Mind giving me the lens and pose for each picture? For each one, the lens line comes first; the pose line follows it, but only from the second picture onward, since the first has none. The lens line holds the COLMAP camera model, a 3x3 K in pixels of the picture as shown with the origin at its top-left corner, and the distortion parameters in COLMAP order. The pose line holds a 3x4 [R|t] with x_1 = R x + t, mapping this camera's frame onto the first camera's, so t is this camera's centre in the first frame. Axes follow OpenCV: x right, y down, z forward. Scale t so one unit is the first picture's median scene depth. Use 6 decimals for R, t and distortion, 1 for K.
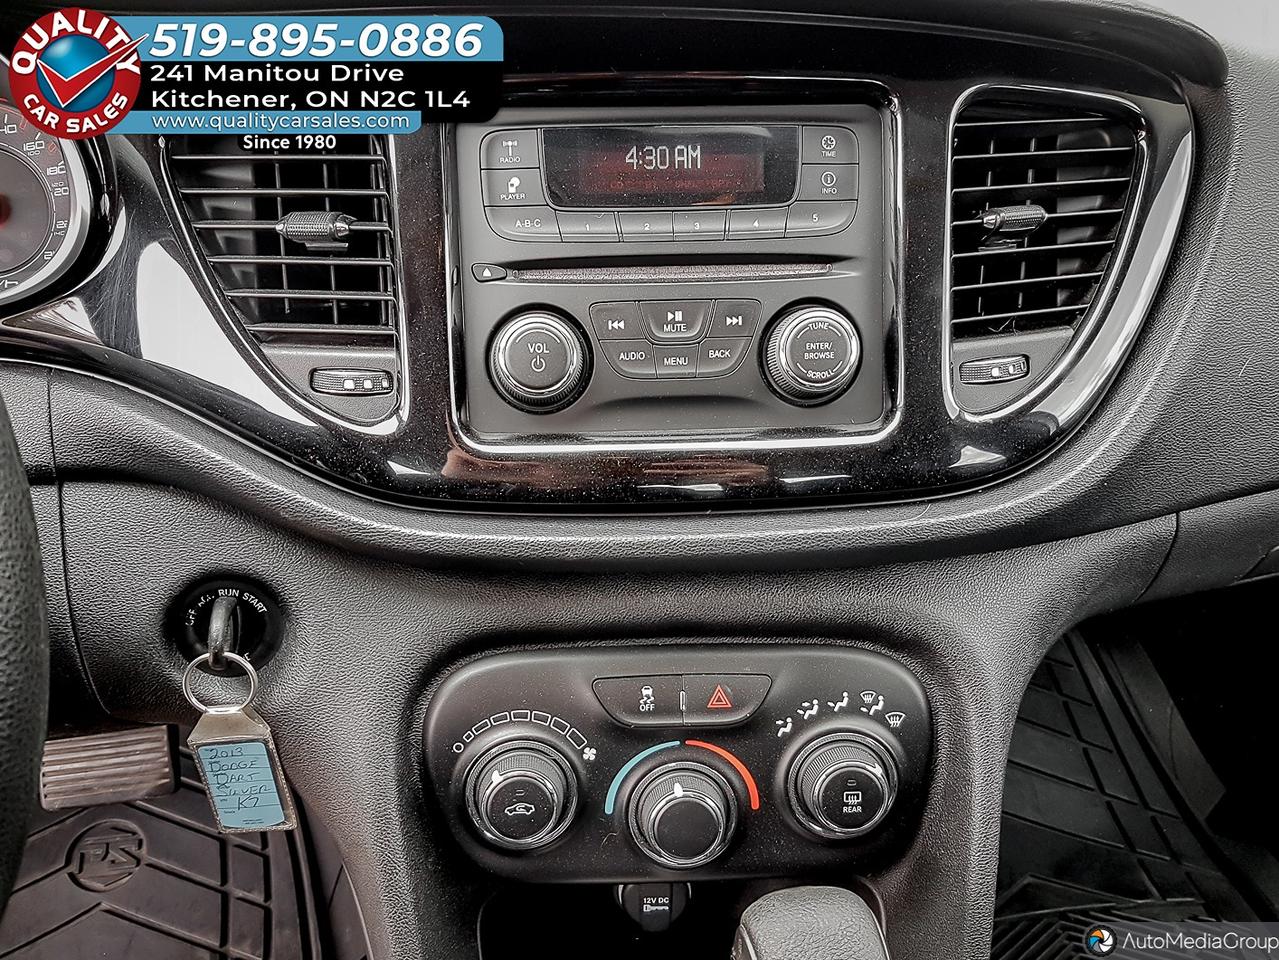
lens RADIAL K [[973.7, 0, 620.5], [0, 973.7, 532.8], [0, 0, 1]] dist [0.197456, -0.308116]
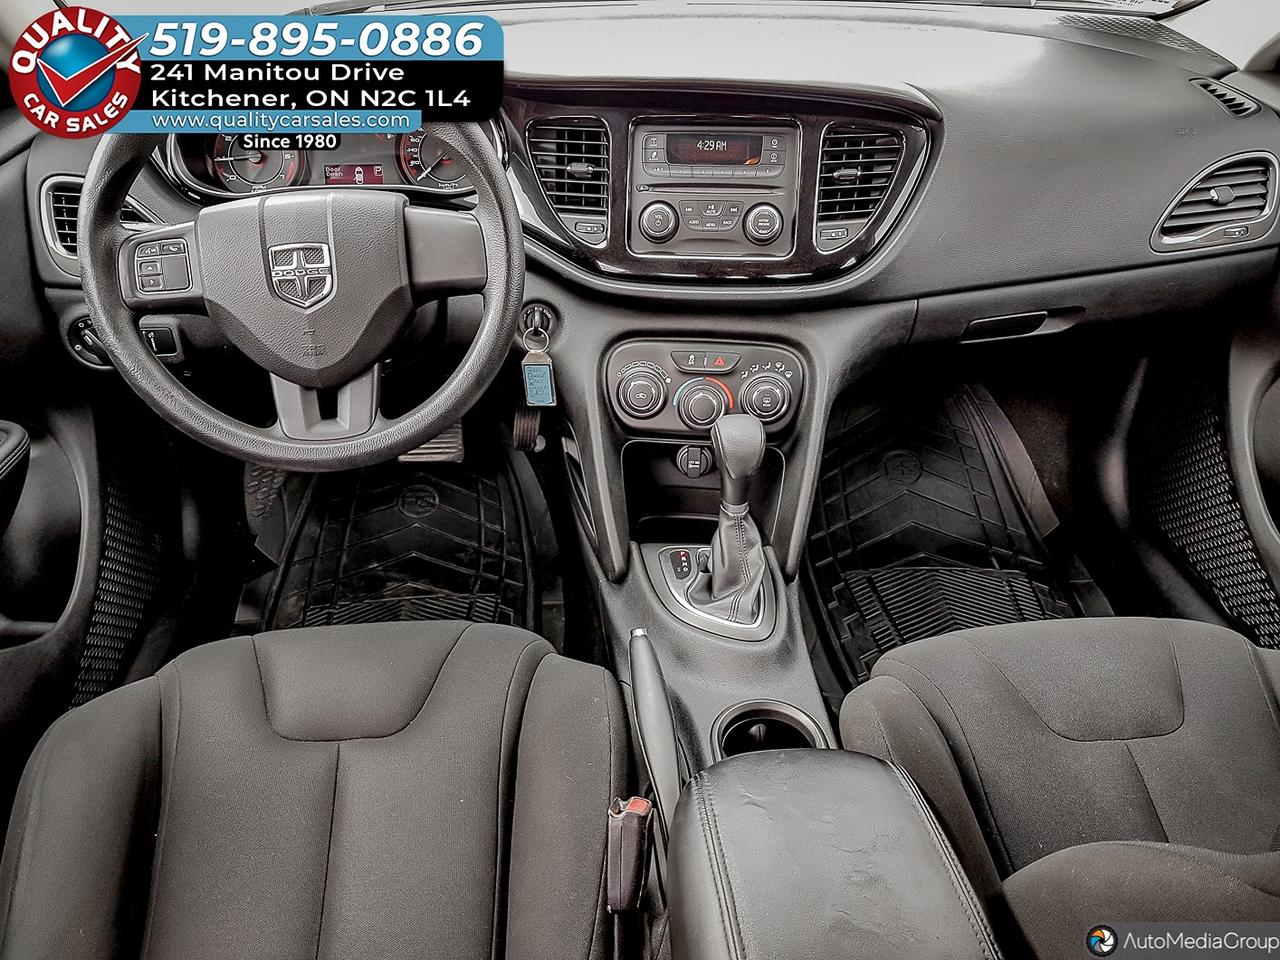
lens RADIAL K [[950.8, 0, 645.6], [0, 950.8, 496.0], [0, 0, 1]] dist [0.292695, -0.593470]
pose [[0.993019, 0.068003, -0.096377, 0.177225], [-0.064435, 0.997134, 0.039659, 0.441751], [0.098798, -0.033172, 0.994555, -1.568778]]
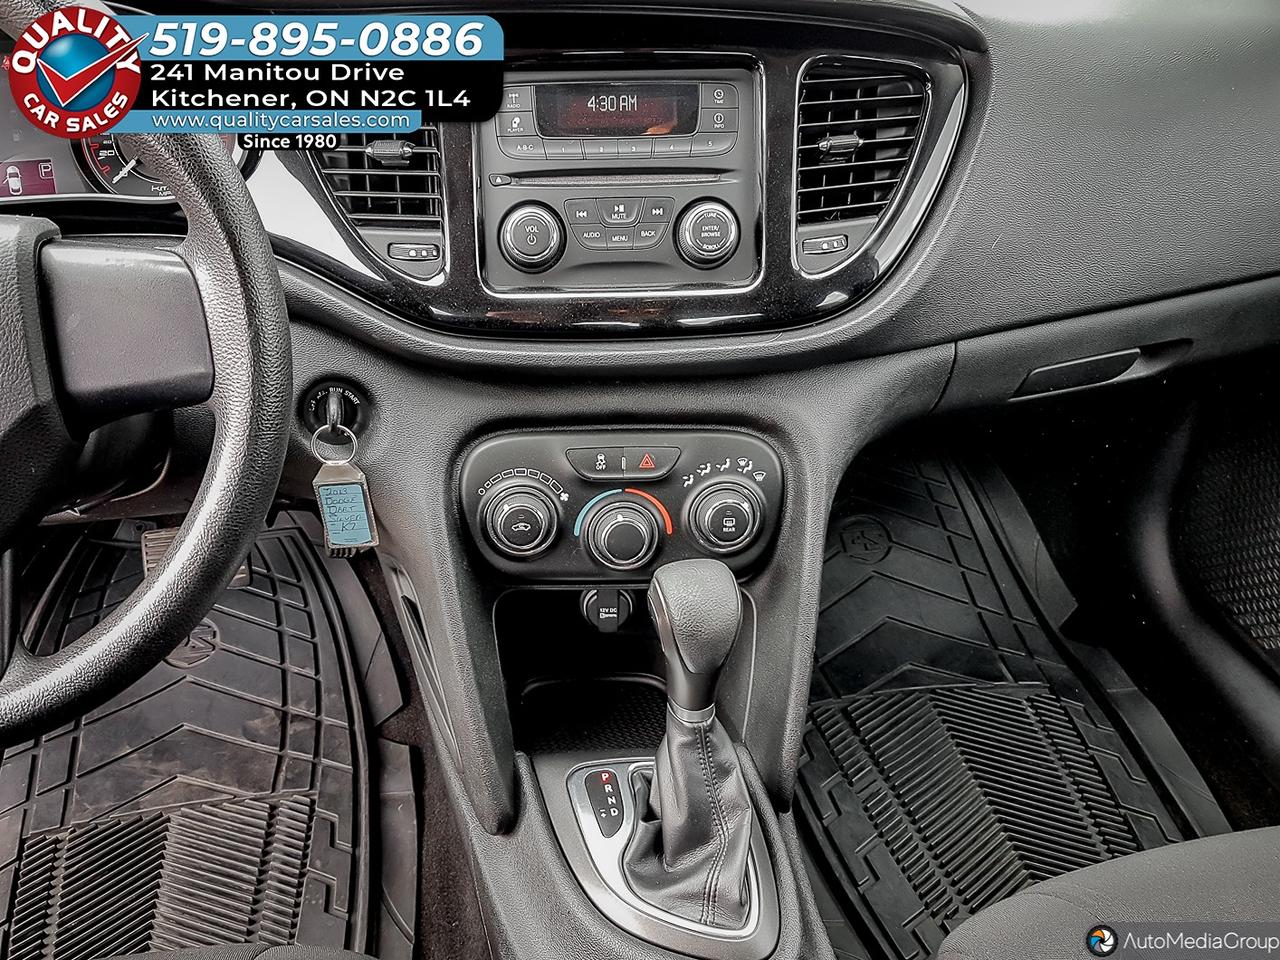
lens RADIAL K [[987.4, 0, 583.3], [0, 987.4, 512.5], [0, 0, 1]] dist [0.267339, -0.516757]
pose [[0.999928, 0.003278, -0.011578, 0.017778], [-0.002574, 0.998173, 0.060366, 0.156816], [0.011755, -0.060331, 0.998109, -0.595387]]
